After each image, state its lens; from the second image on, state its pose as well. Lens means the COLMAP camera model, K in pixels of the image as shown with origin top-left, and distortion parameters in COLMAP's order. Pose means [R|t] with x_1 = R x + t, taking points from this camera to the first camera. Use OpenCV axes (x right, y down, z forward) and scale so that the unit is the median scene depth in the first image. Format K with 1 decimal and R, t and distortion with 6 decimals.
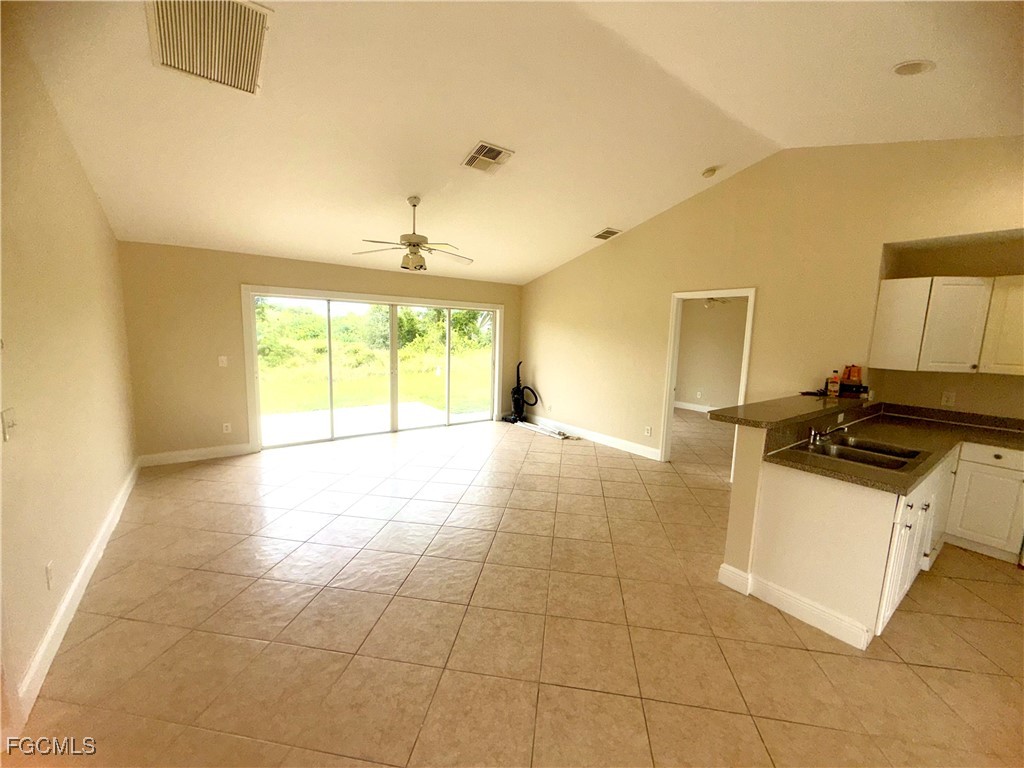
lens RADIAL K [[413.1, 0, 507.3], [0, 413.1, 384.3], [0, 0, 1]] dist [0.002507, 0.000291]
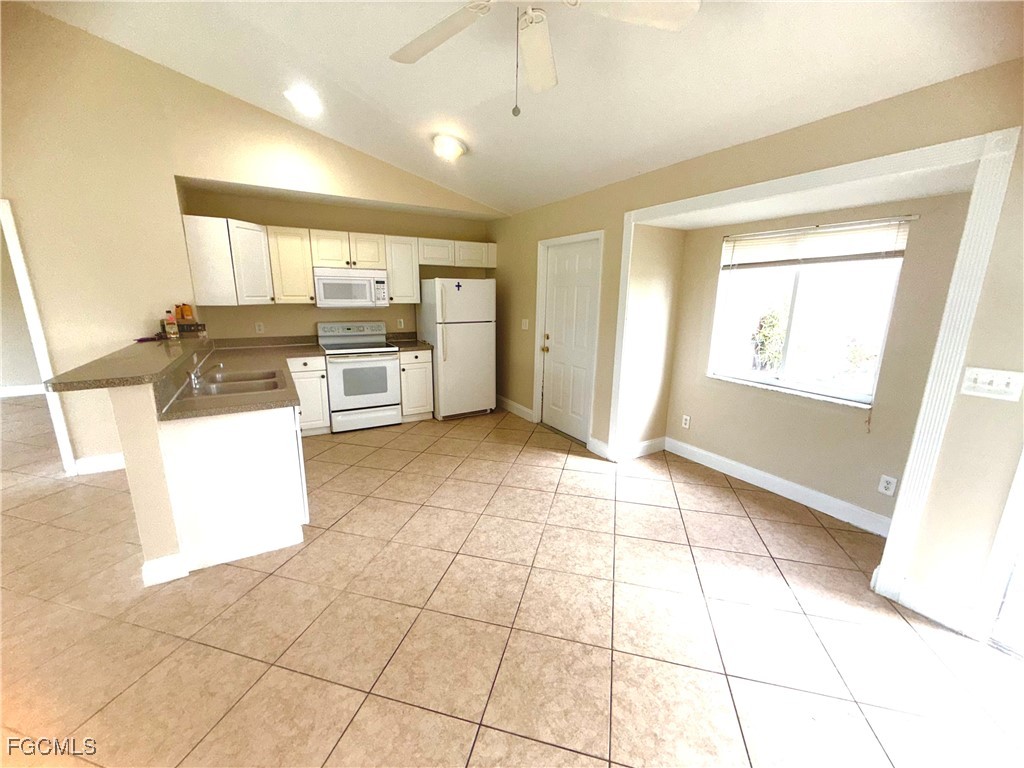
lens RADIAL K [[413.1, 0, 511.8], [0, 413.1, 384.6], [0, 0, 1]] dist [0.002507, 0.000291]
pose [[0.096140, -0.243378, 0.965155, -0.077139], [0.122214, 0.965196, 0.231214, 0.006817], [-0.987836, 0.095726, 0.122538, 0.154842]]
